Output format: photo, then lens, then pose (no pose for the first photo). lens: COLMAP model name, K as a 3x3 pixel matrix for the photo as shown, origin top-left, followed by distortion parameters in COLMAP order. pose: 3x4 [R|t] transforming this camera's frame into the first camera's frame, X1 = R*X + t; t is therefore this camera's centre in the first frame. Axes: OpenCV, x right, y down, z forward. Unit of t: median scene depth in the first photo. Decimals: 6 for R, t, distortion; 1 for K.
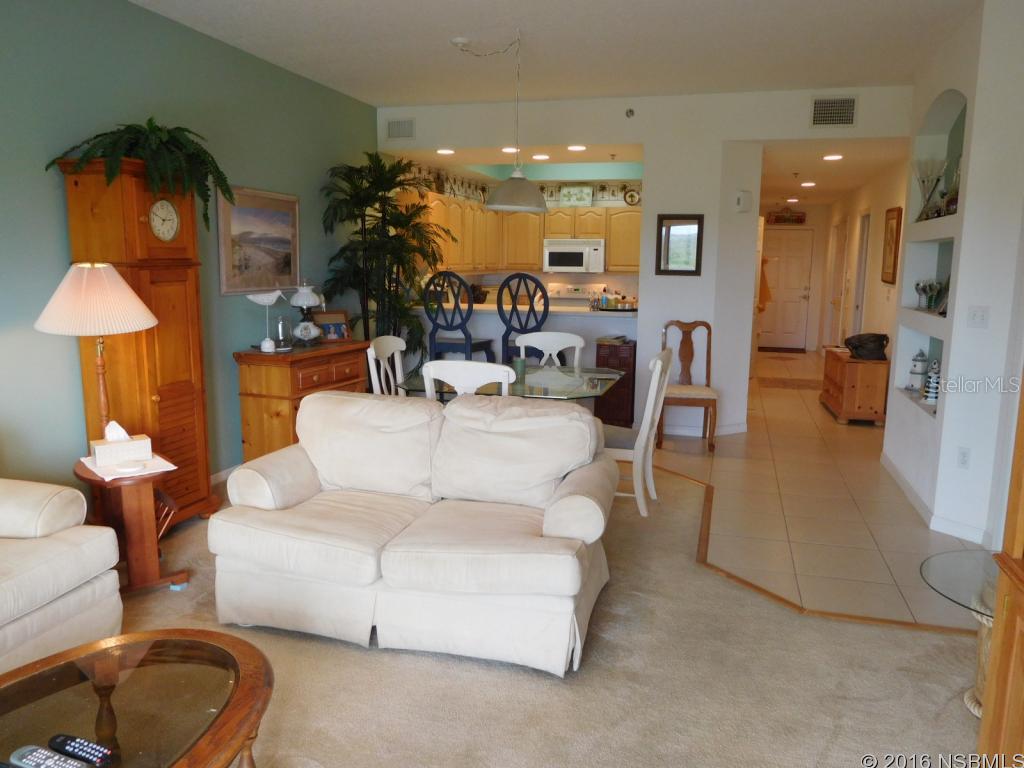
lens RADIAL K [[768.6, 0, 515.6], [0, 768.6, 386.0], [0, 0, 1]] dist [-0.015624, 0.003333]
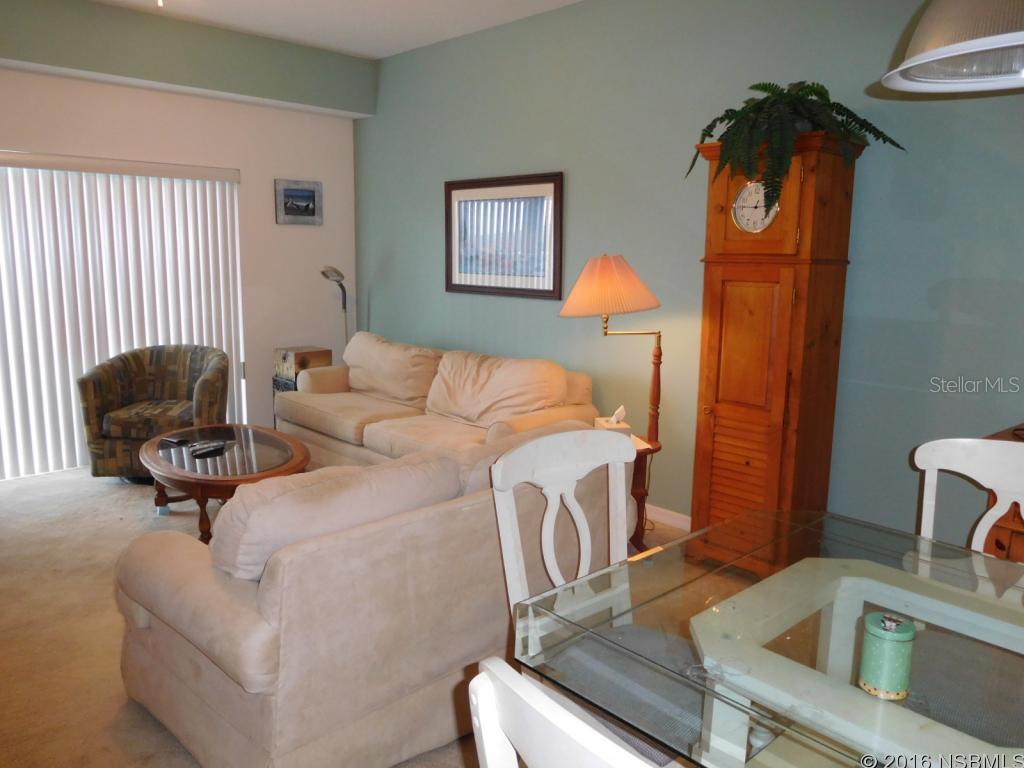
lens RADIAL K [[768.6, 0, 507.8], [0, 768.6, 388.7], [0, 0, 1]] dist [-0.015624, 0.003333]
pose [[-0.512000, 0.141040, -0.847328, 0.247087], [-0.158730, 0.953906, 0.254693, -0.120957], [0.844193, 0.264899, -0.466012, 0.740421]]
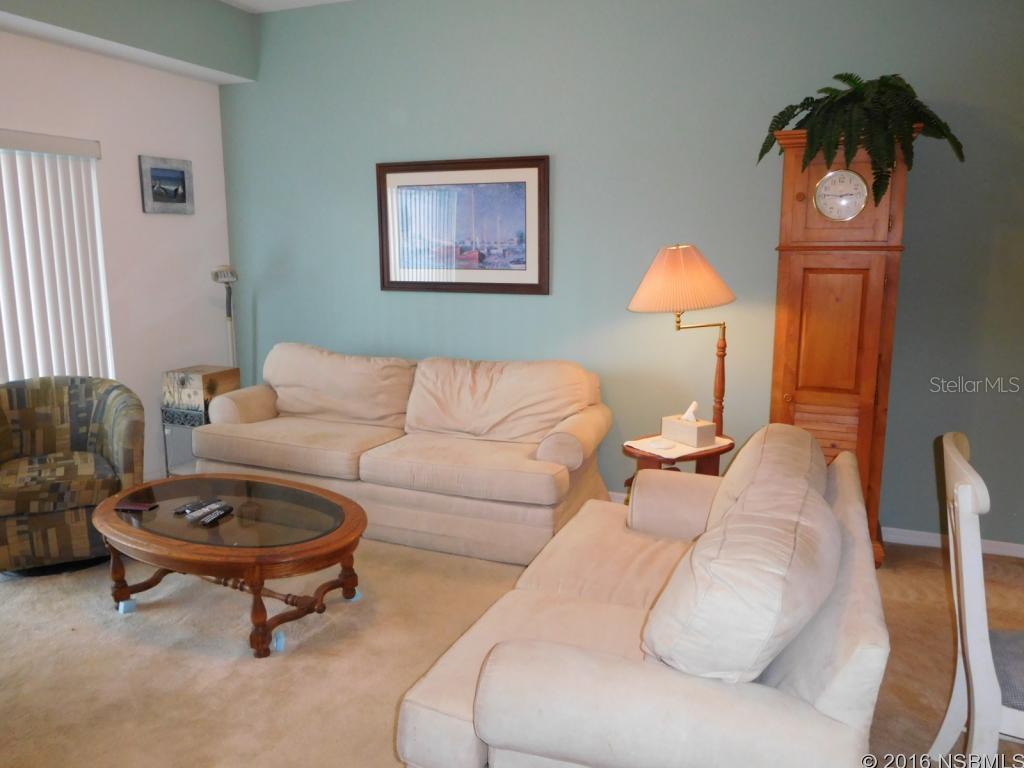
lens RADIAL K [[768.6, 0, 511.1], [0, 768.6, 386.6], [0, 0, 1]] dist [-0.015624, 0.003333]
pose [[-0.120504, 0.181774, -0.975929, 0.270758], [-0.163783, 0.965980, 0.200144, -0.075068], [0.979109, 0.183958, -0.086633, 0.462215]]
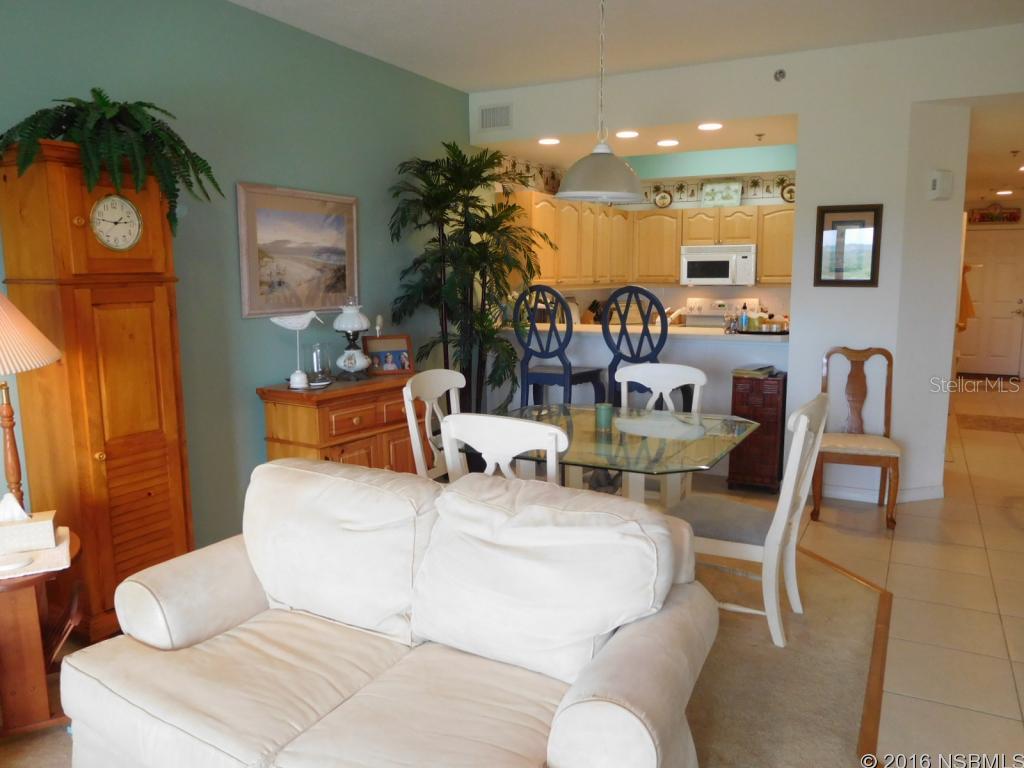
lens RADIAL K [[768.6, 0, 513.1], [0, 768.6, 386.4], [0, 0, 1]] dist [-0.015624, 0.003333]
pose [[0.977053, 0.014698, -0.212488, 0.056483], [-0.018606, 0.999692, -0.016402, -0.029423], [0.212182, 0.019979, 0.977026, 0.208070]]
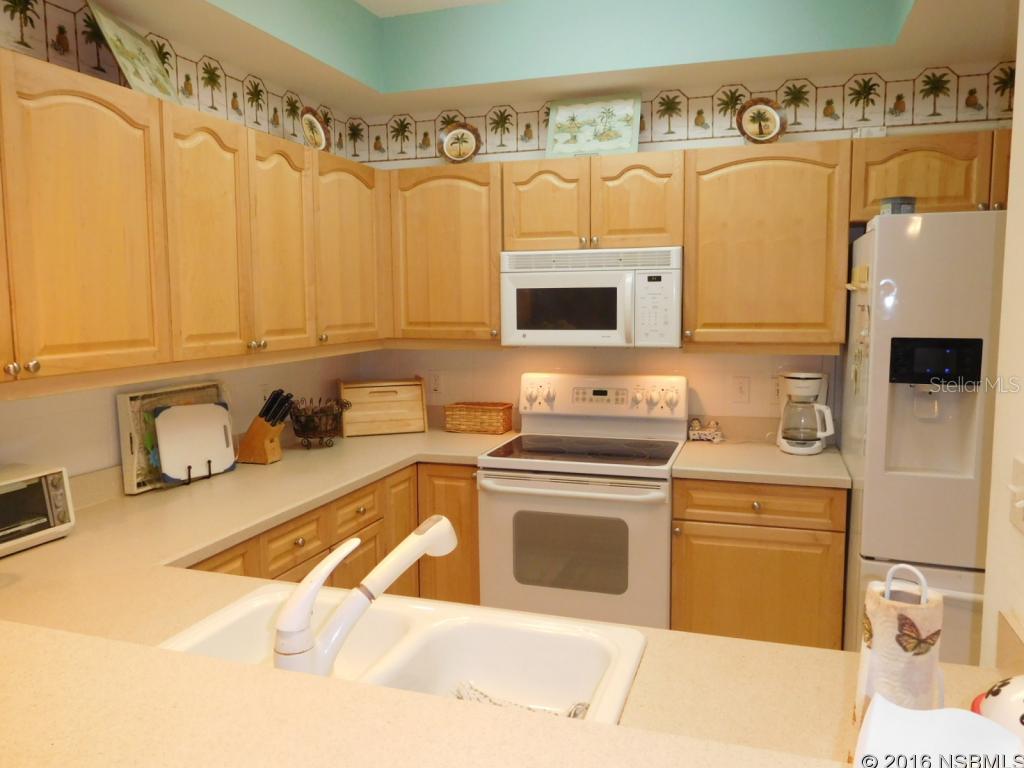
lens RADIAL K [[768.6, 0, 513.1], [0, 768.6, 382.3], [0, 0, 1]] dist [-0.015624, 0.003333]
pose [[0.998567, -0.012174, -0.052104, 0.088995], [0.009381, 0.998522, -0.053527, -0.171060], [0.052678, 0.052962, 0.997206, 0.988082]]
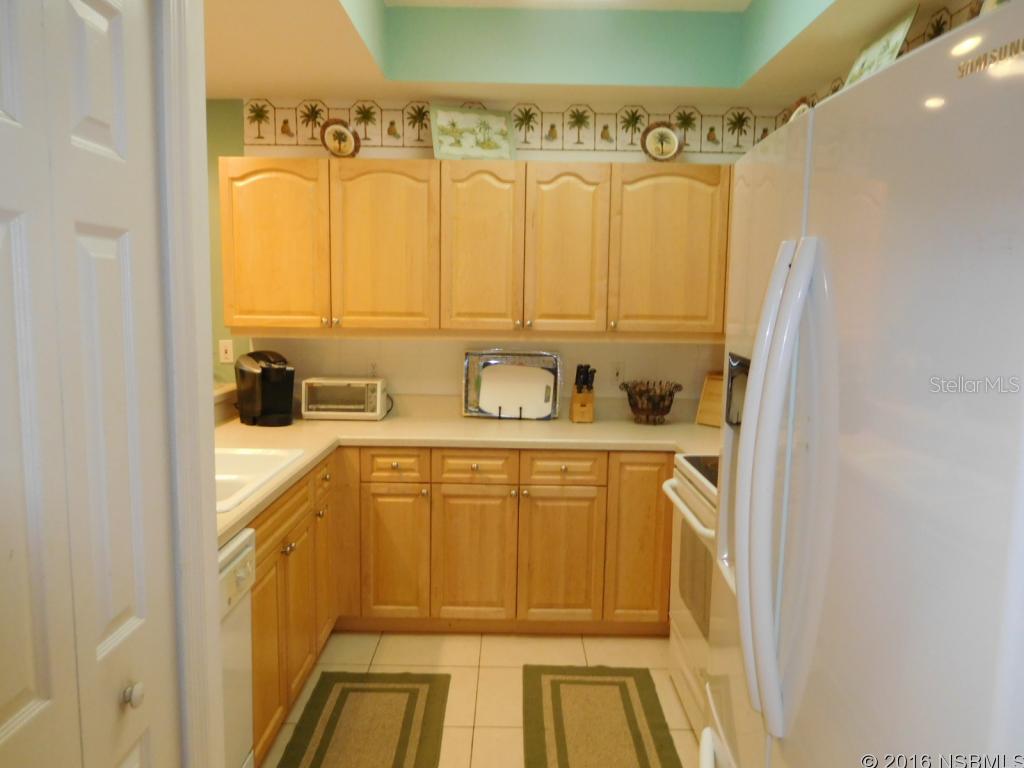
lens RADIAL K [[768.6, 0, 511.2], [0, 768.6, 384.1], [0, 0, 1]] dist [-0.015624, 0.003333]
pose [[0.269369, 0.103521, -0.957457, 0.464581], [-0.168267, 0.983971, 0.059047, -0.203572], [0.948223, 0.145203, 0.282470, 1.236409]]
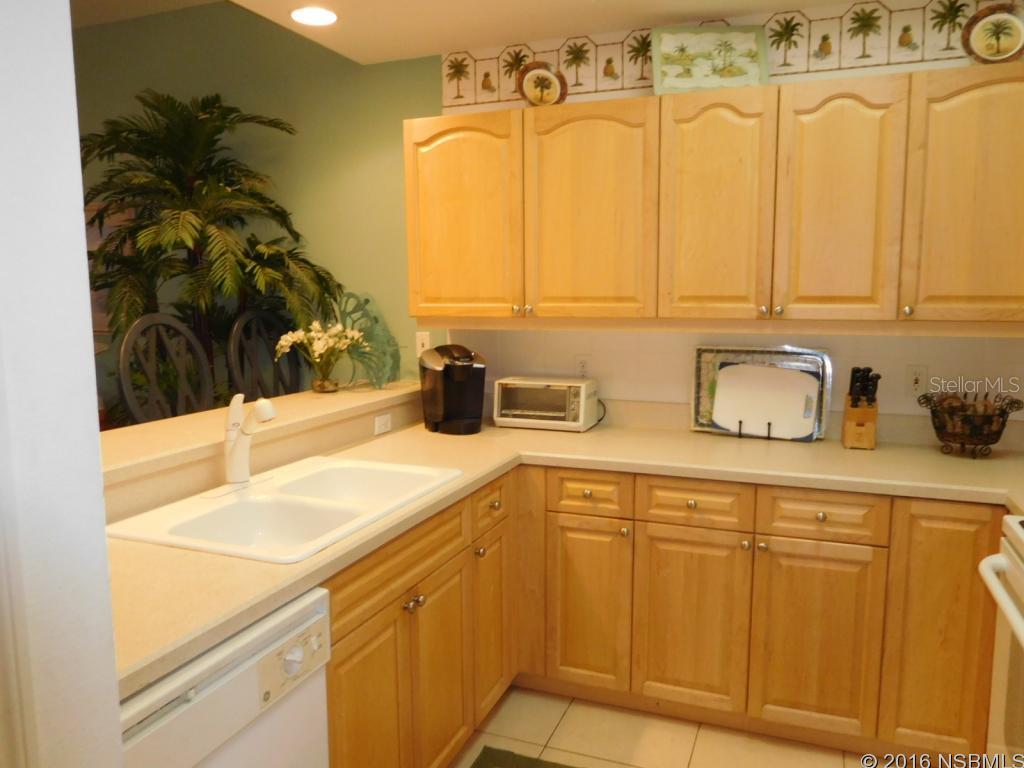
lens RADIAL K [[768.6, 0, 511.5], [0, 768.6, 384.9], [0, 0, 1]] dist [-0.015624, 0.003333]
pose [[-0.101874, 0.115118, -0.988114, 0.347755], [-0.157420, 0.978901, 0.130275, -0.207782], [0.982263, 0.168821, -0.081602, 1.300909]]
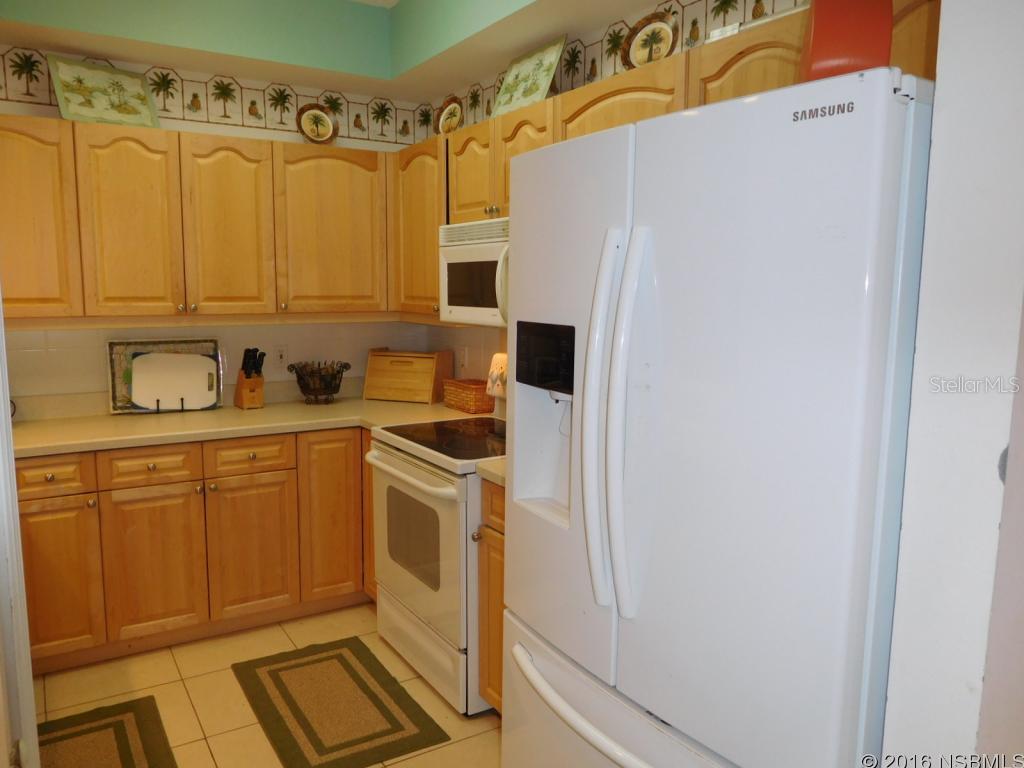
lens RADIAL K [[768.6, 0, 513.1], [0, 768.6, 383.1], [0, 0, 1]] dist [-0.015624, 0.003333]
pose [[0.740082, 0.080837, -0.667641, 0.440265], [-0.108161, 0.994133, 0.000471, -0.188654], [0.663762, 0.071864, 0.744484, 1.160991]]
